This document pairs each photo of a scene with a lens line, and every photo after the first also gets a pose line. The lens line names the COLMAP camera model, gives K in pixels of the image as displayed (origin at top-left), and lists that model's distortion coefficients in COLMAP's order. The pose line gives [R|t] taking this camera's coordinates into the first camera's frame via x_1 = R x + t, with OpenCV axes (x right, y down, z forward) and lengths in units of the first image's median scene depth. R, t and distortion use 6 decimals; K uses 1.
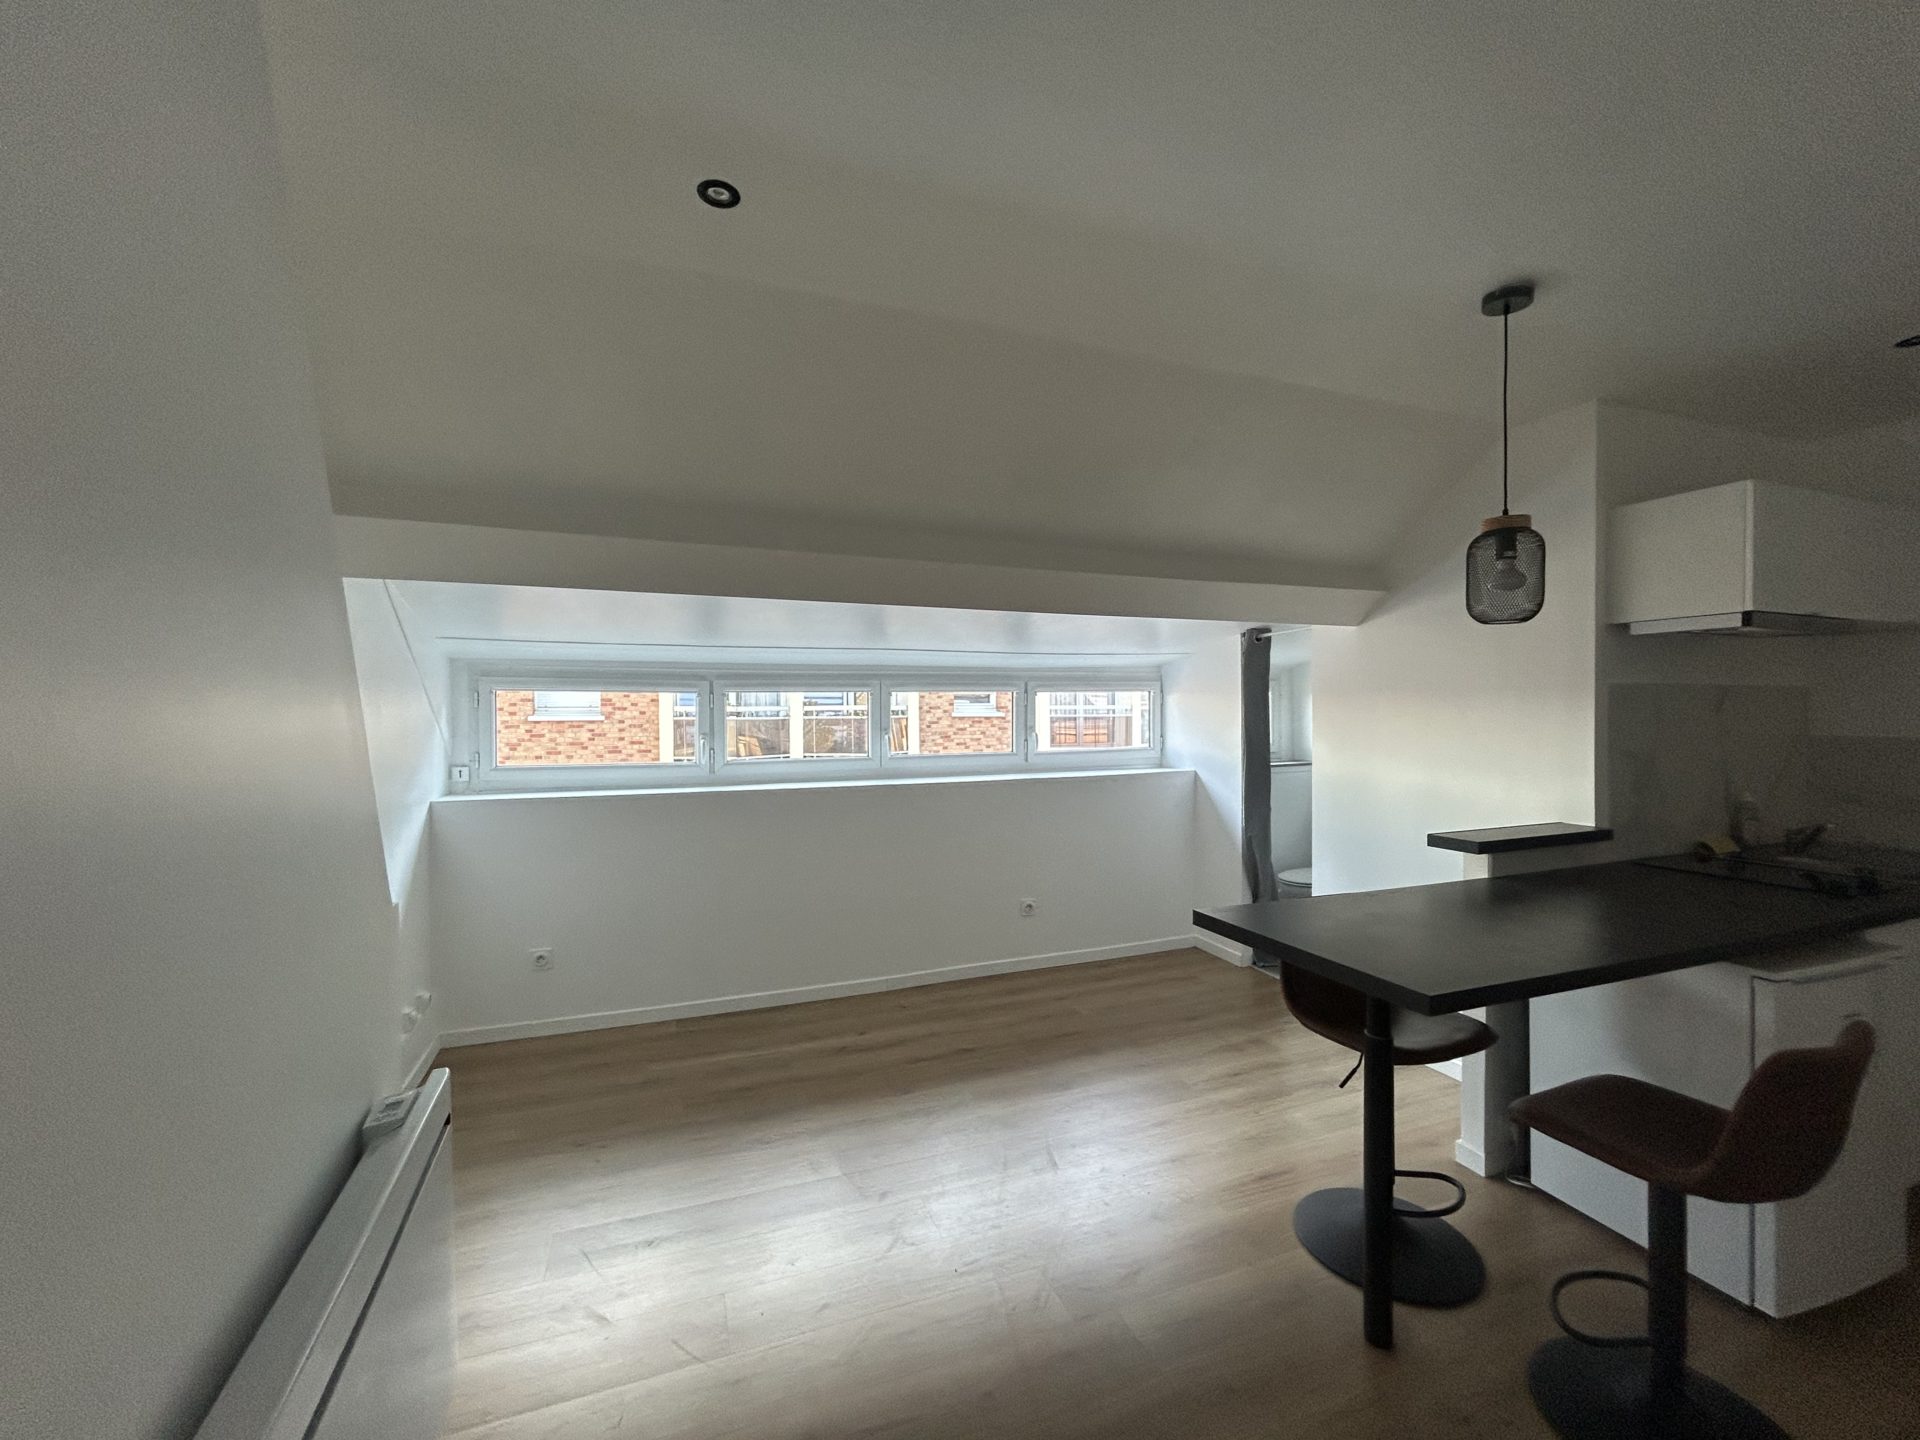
lens RADIAL K [[770.9, 0, 960.0], [0, 770.9, 720.0], [0, 0, 1]] dist [0.002128, -0.000172]
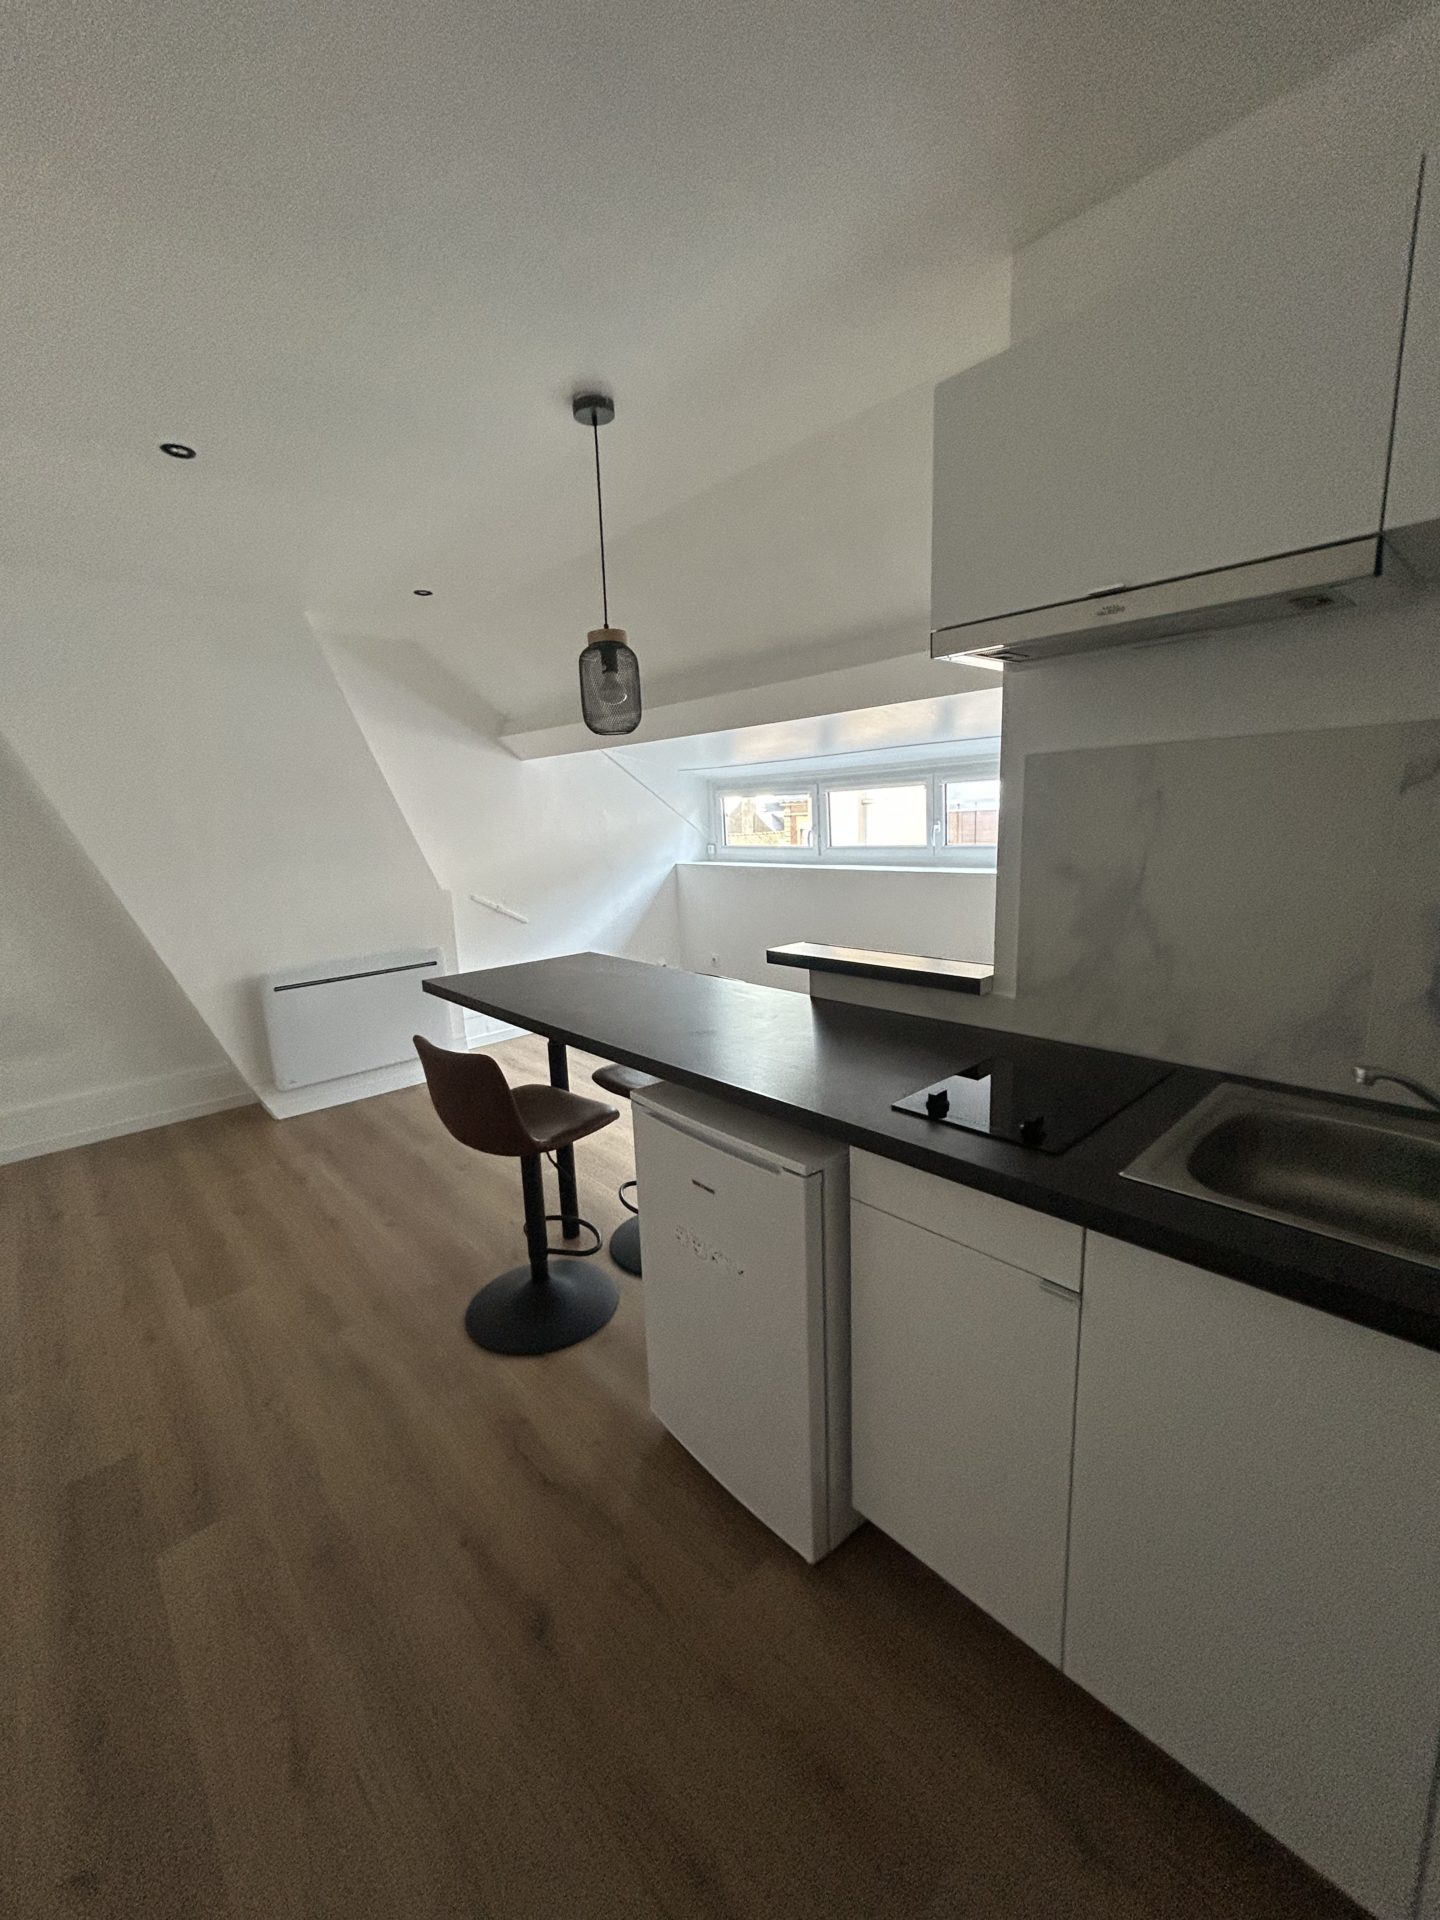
lens RADIAL K [[770.9, 0, 713.2], [0, 770.9, 955.4], [0, 0, 1]] dist [0.002128, -0.000172]
pose [[0.365092, 0.157972, -0.917471, 1.229054], [0.026429, 0.983342, 0.179831, -0.006729], [0.930596, -0.089903, 0.354836, 0.483802]]
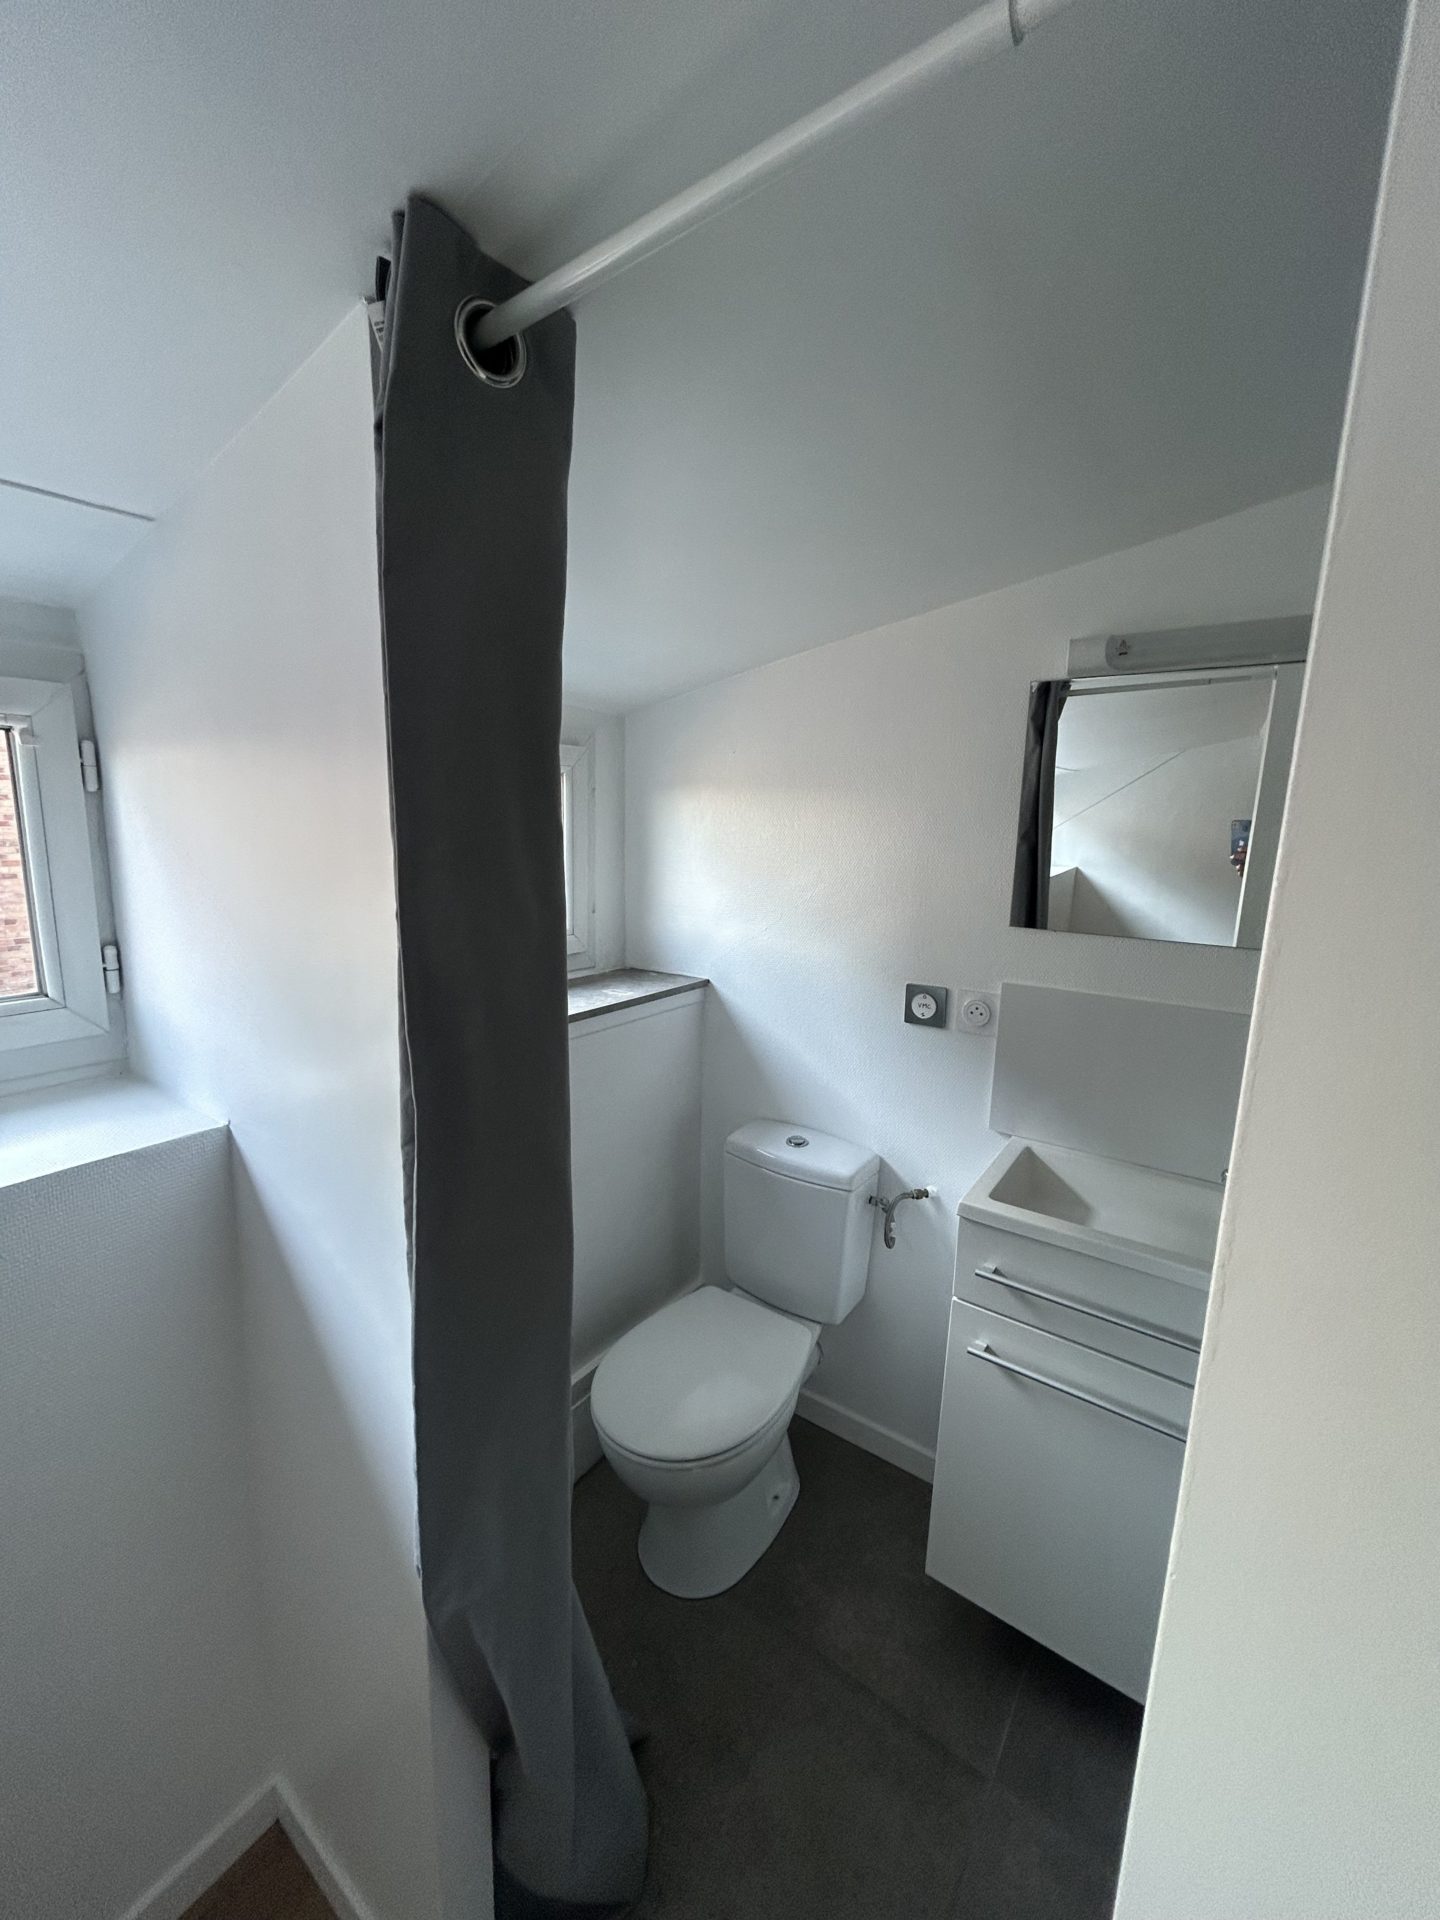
lens RADIAL K [[770.9, 0, 713.2], [0, 770.9, 955.4], [0, 0, 1]] dist [0.002128, -0.000172]
pose [[0.839991, -0.061966, 0.539050, 0.506724], [-0.022467, 0.988633, 0.148658, -0.021551], [-0.542135, -0.136982, 0.829051, 1.262955]]
